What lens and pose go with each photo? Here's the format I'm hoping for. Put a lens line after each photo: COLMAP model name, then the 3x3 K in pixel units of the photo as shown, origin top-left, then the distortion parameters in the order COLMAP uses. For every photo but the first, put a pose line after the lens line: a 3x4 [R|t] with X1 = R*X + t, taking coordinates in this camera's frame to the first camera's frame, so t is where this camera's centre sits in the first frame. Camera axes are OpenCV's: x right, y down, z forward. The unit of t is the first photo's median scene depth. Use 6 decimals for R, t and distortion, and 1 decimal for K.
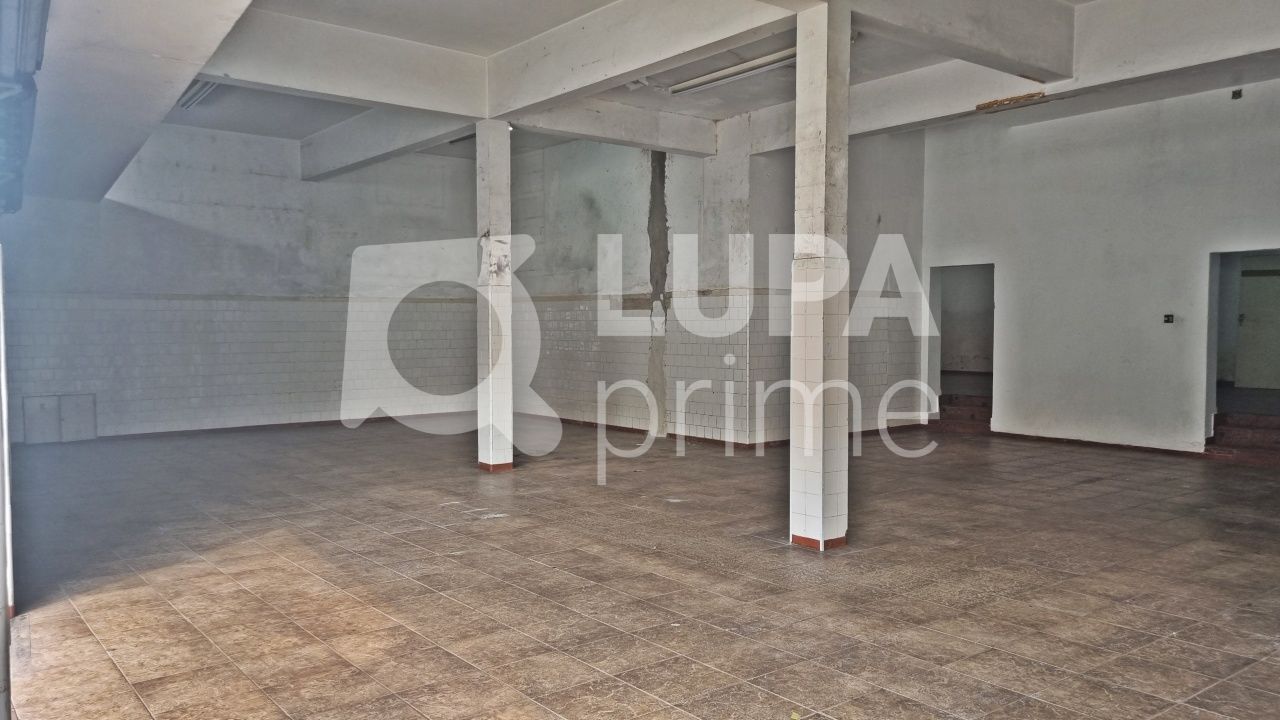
lens RADIAL K [[960.8, 0, 635.4], [0, 960.8, 357.3], [0, 0, 1]] dist [0.057675, -0.040133]
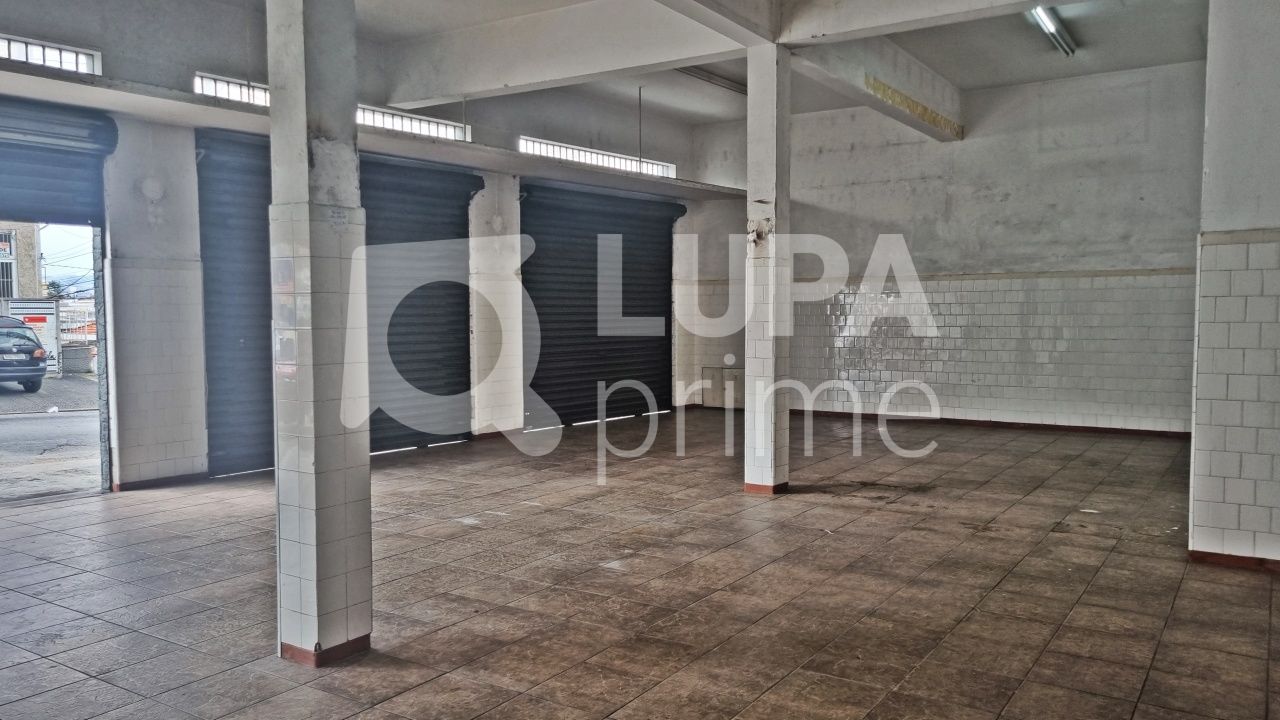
lens RADIAL K [[960.8, 0, 640.7], [0, 960.8, 363.8], [0, 0, 1]] dist [0.057675, -0.040133]
pose [[0.316136, 0.053899, -0.947182, 0.409743], [-0.028926, 0.998468, 0.047163, -0.015993], [0.948273, 0.012488, 0.317211, 0.467800]]
